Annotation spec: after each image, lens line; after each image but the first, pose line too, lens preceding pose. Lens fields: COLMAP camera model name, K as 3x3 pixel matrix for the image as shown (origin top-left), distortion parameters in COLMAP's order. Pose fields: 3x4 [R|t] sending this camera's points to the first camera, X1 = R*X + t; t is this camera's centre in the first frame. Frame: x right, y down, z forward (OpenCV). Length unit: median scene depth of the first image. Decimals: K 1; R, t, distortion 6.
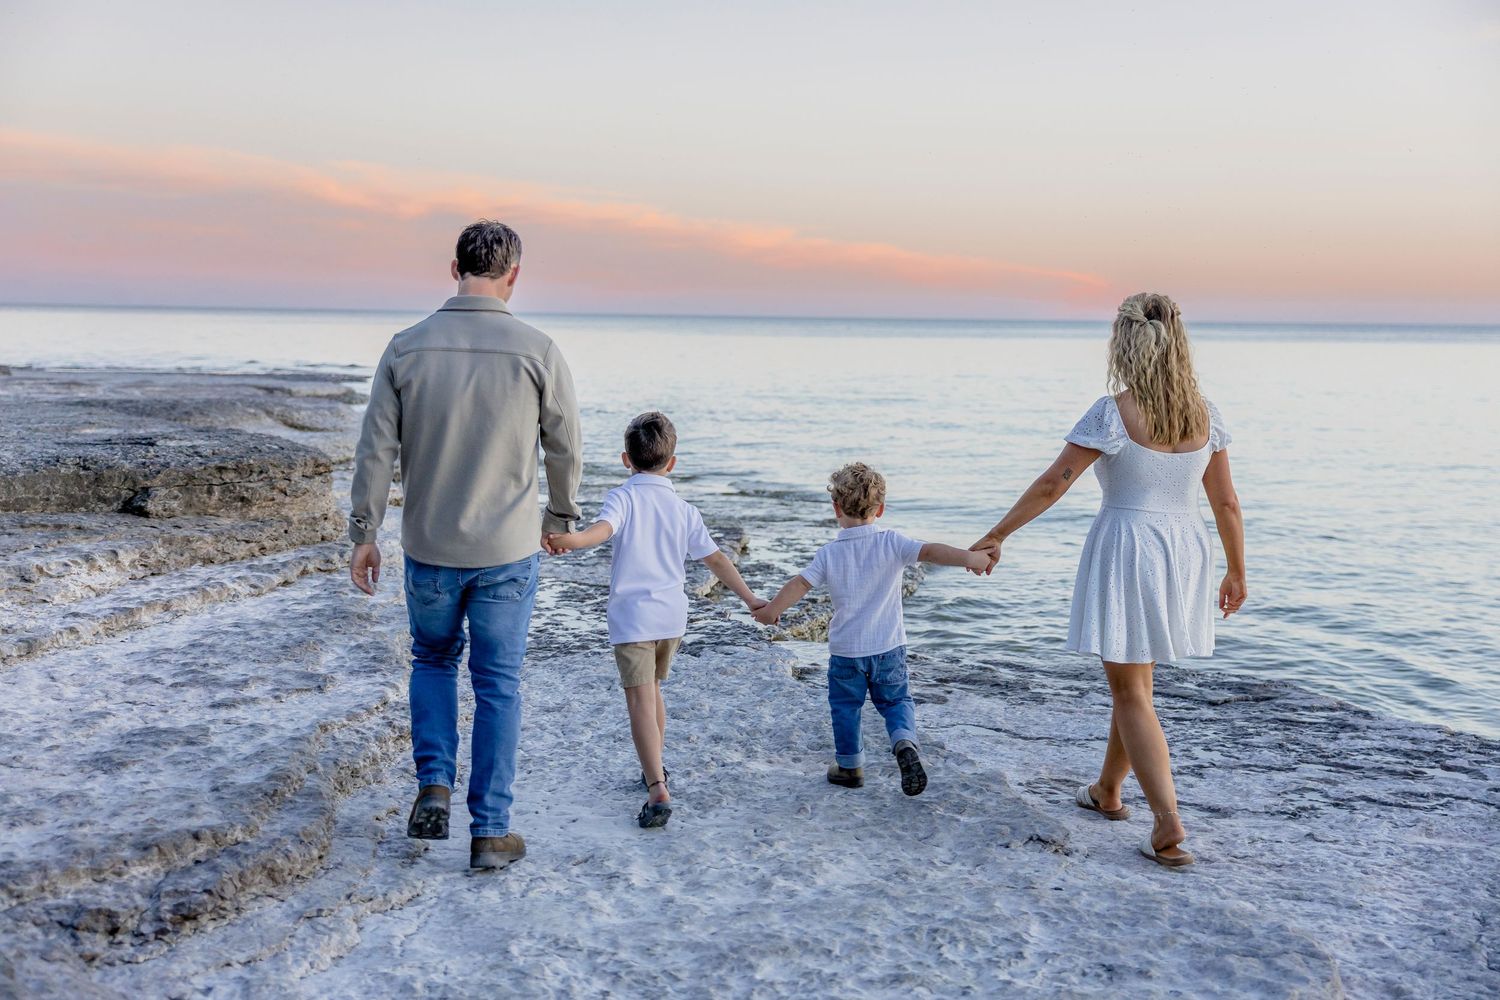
lens RADIAL K [[1791.4, 0, 750.0], [0, 1791.4, 500.0], [0, 0, 1]] dist [0.166889, 0.000774]
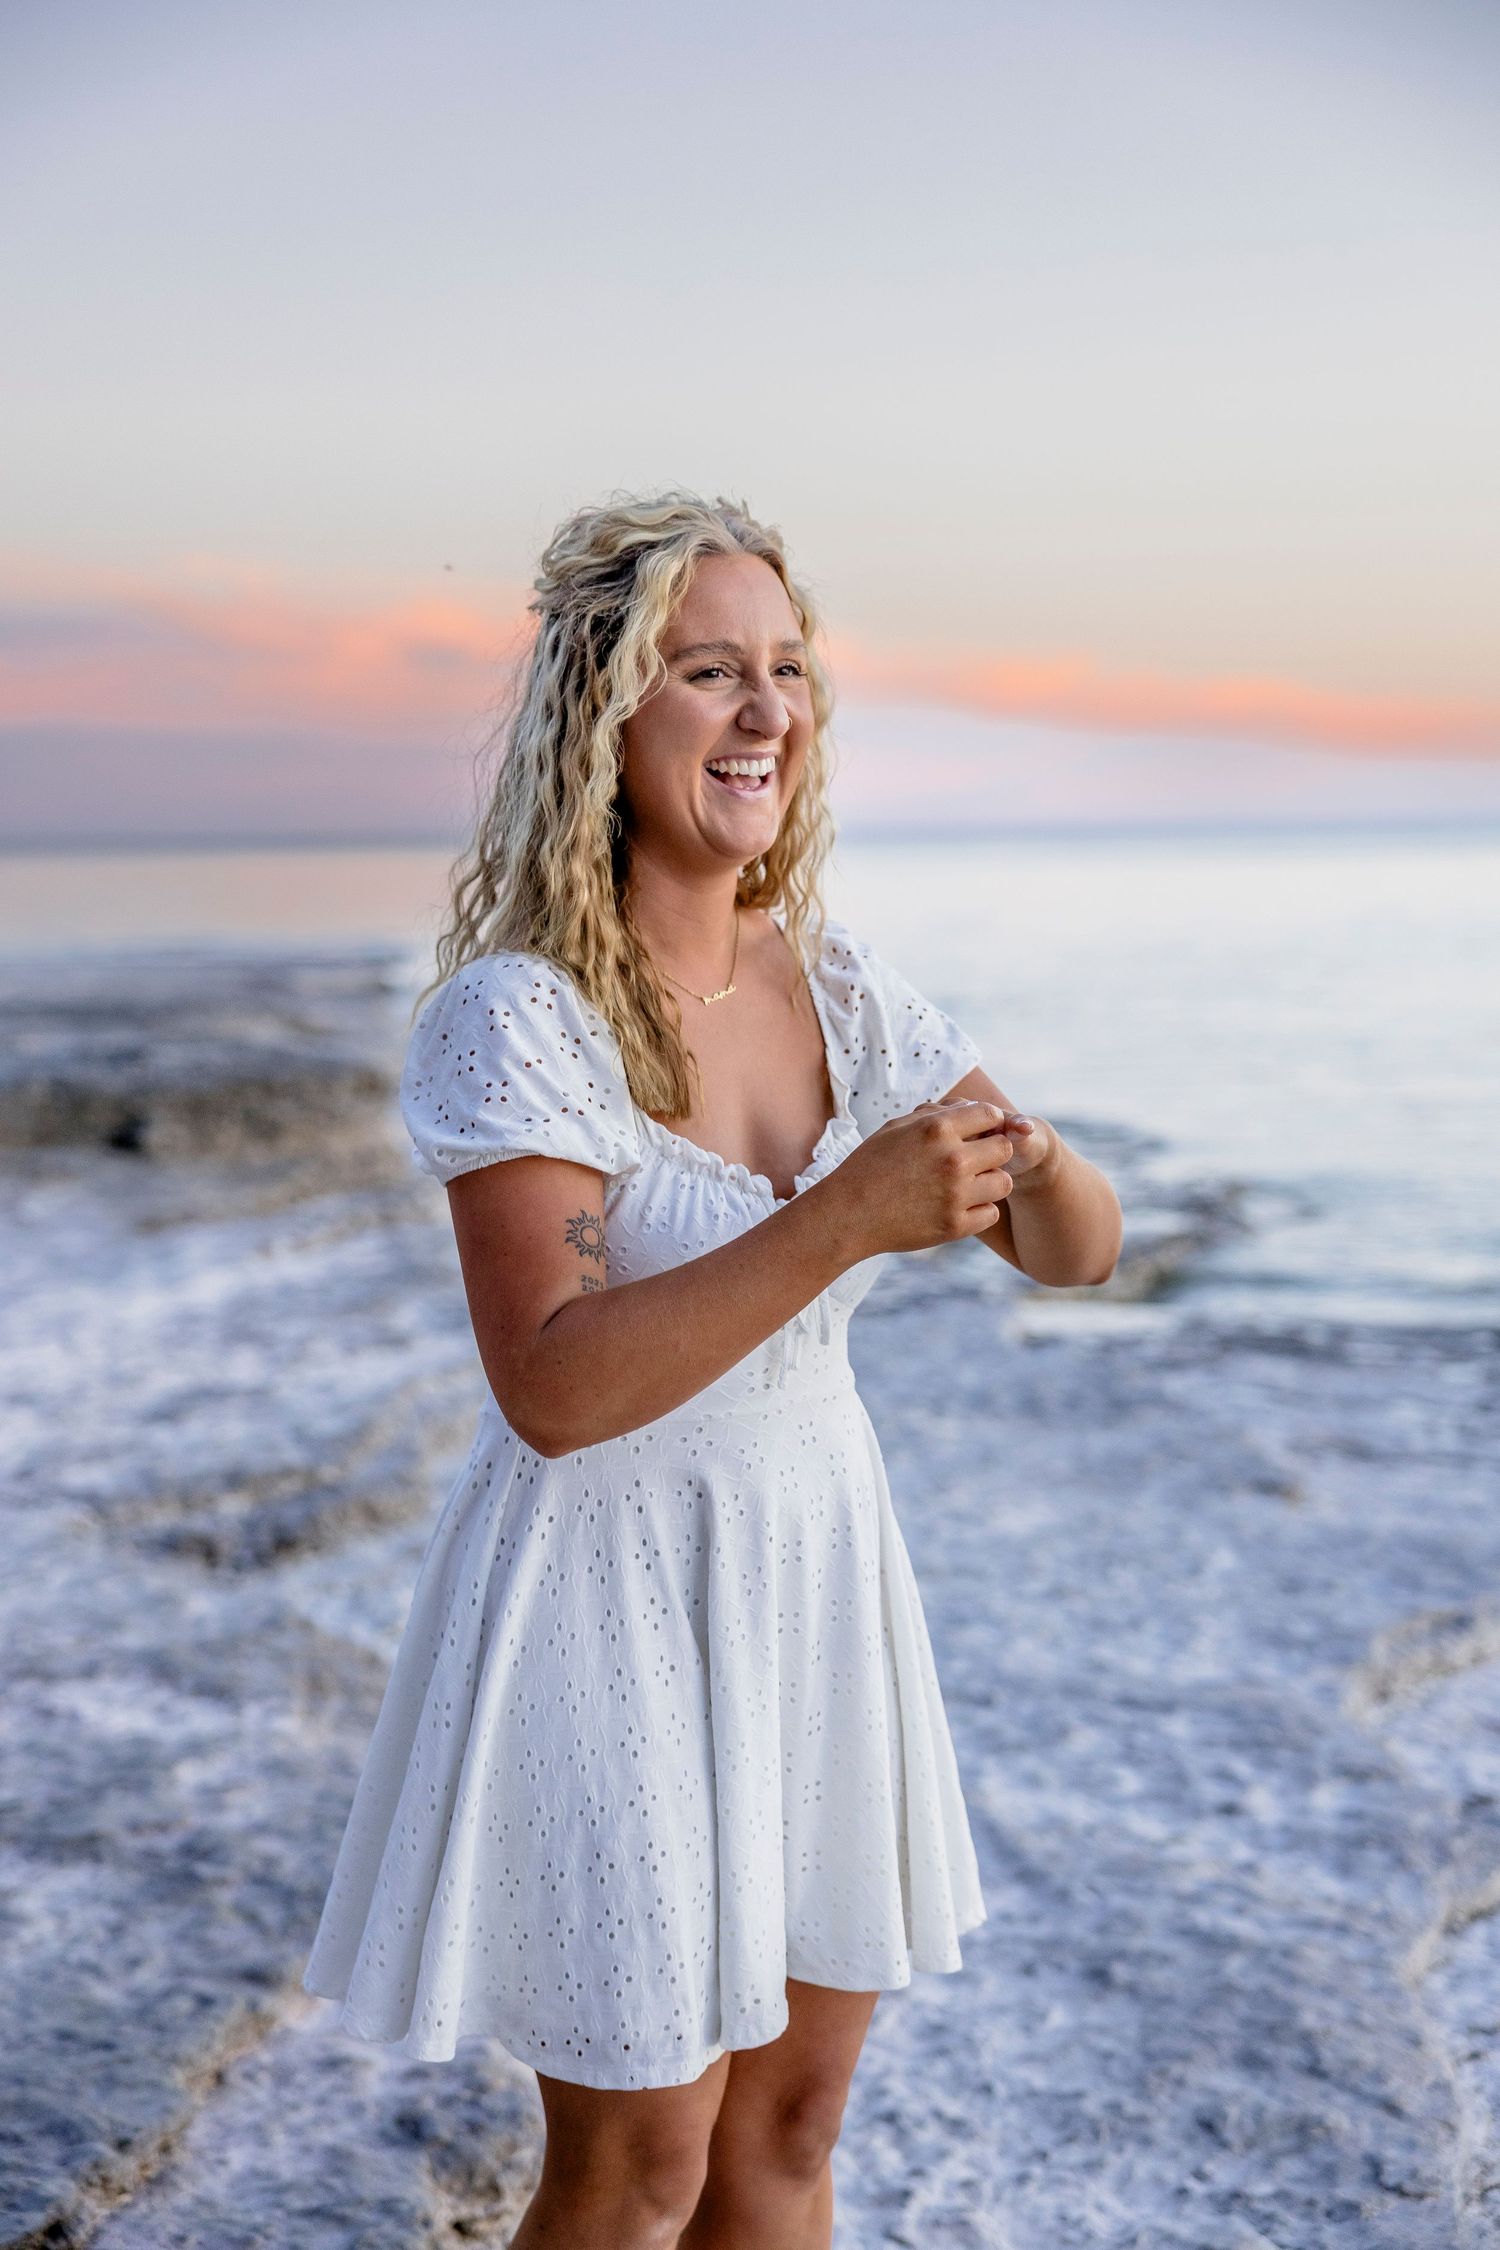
lens RADIAL K [[3194.7, 0, 750.0], [0, 3194.7, 1125.0], [0, 0, 1]] dist [-0.104918, 0.051487]
pose [[0.994560, -0.011000, -0.103583, 0.055707], [0.009661, 0.999863, -0.013415, 0.028315], [0.103716, 0.012341, 0.994530, -0.349588]]
